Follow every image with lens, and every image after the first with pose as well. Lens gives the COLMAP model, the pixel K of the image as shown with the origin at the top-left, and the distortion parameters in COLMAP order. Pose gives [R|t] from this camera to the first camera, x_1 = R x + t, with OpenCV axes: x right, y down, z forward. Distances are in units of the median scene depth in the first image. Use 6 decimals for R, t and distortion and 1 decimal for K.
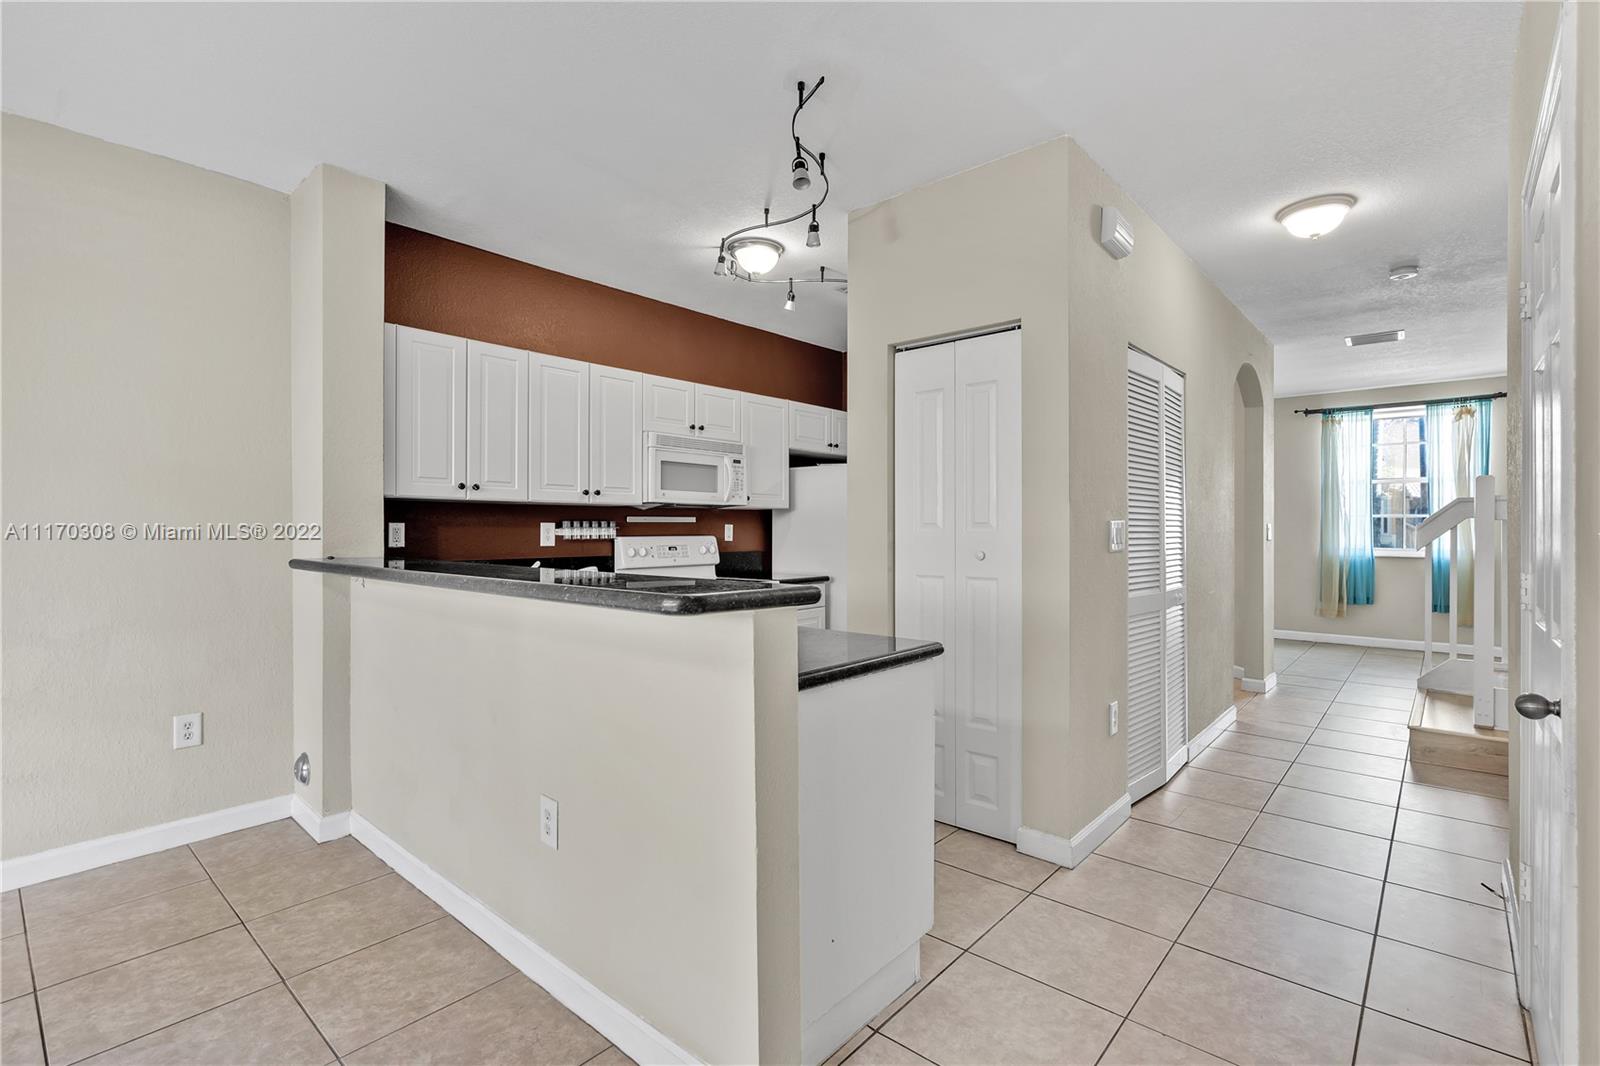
lens RADIAL K [[734.4, 0, 811.8], [0, 734.4, 526.2], [0, 0, 1]] dist [0.001389, 0.000258]
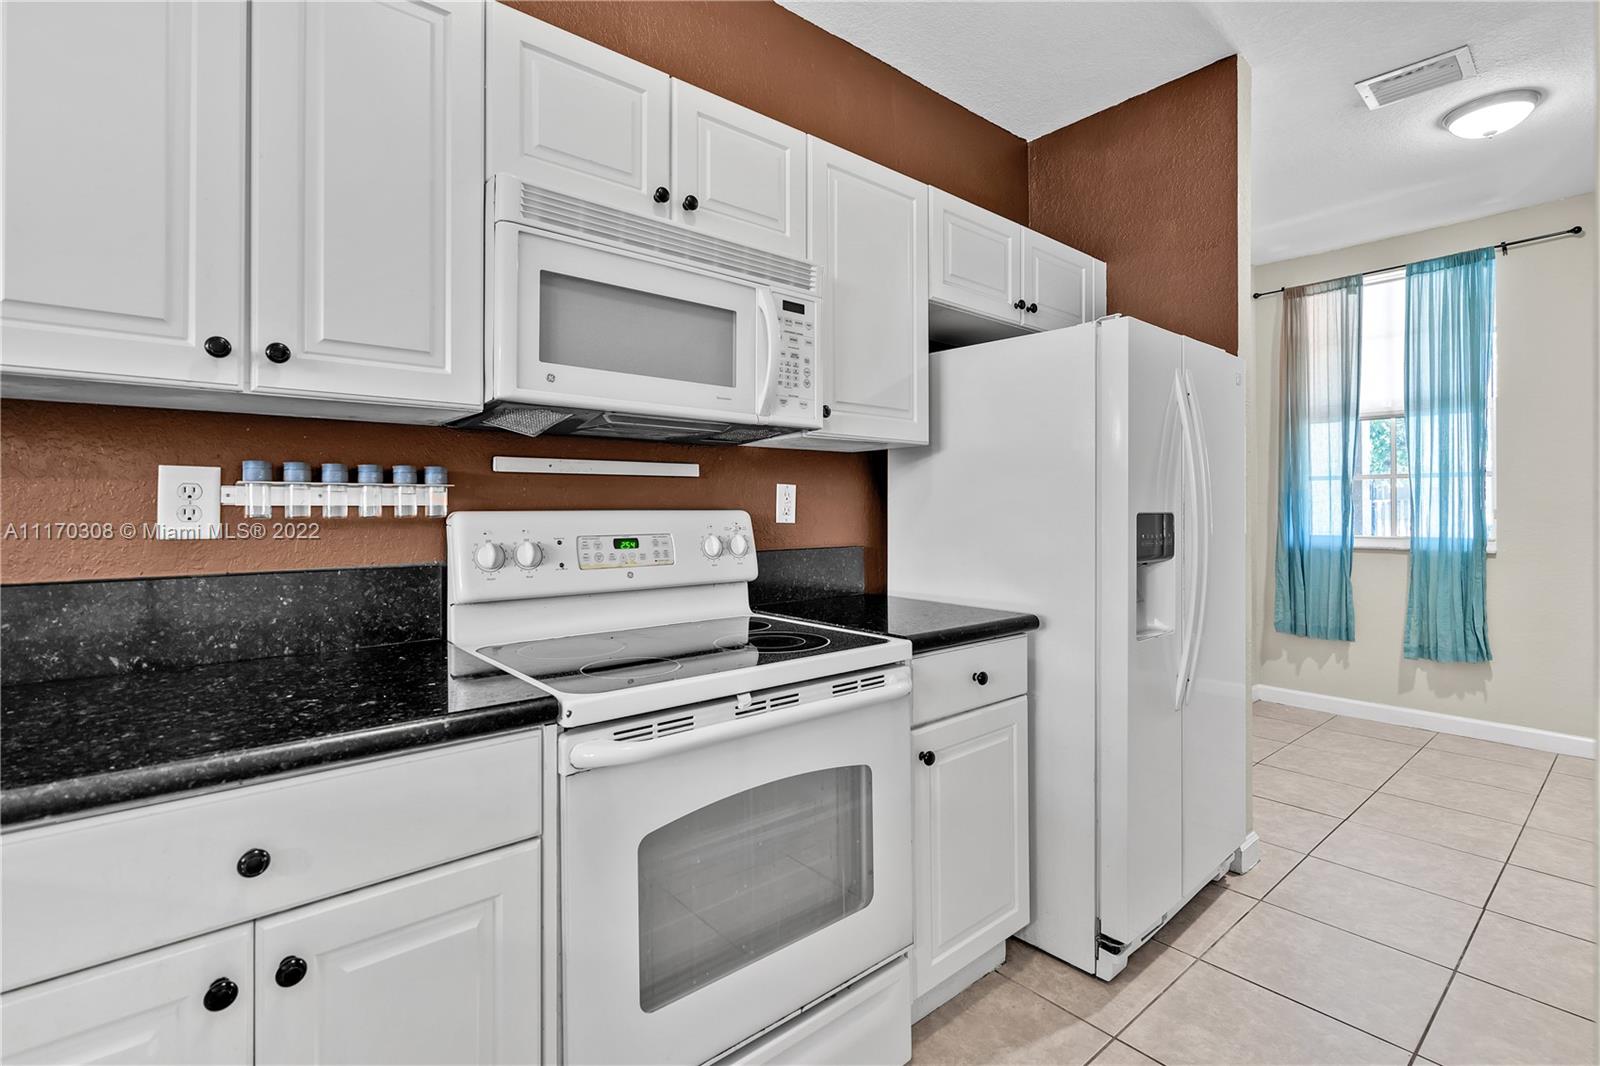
lens RADIAL K [[734.4, 0, 805.9], [0, 734.4, 515.7], [0, 0, 1]] dist [0.001389, 0.000258]
pose [[0.988592, 0.003732, -0.150573, -0.041318], [-0.001422, 0.999880, 0.015449, 0.010421], [0.150613, -0.015059, 0.988478, 0.647123]]
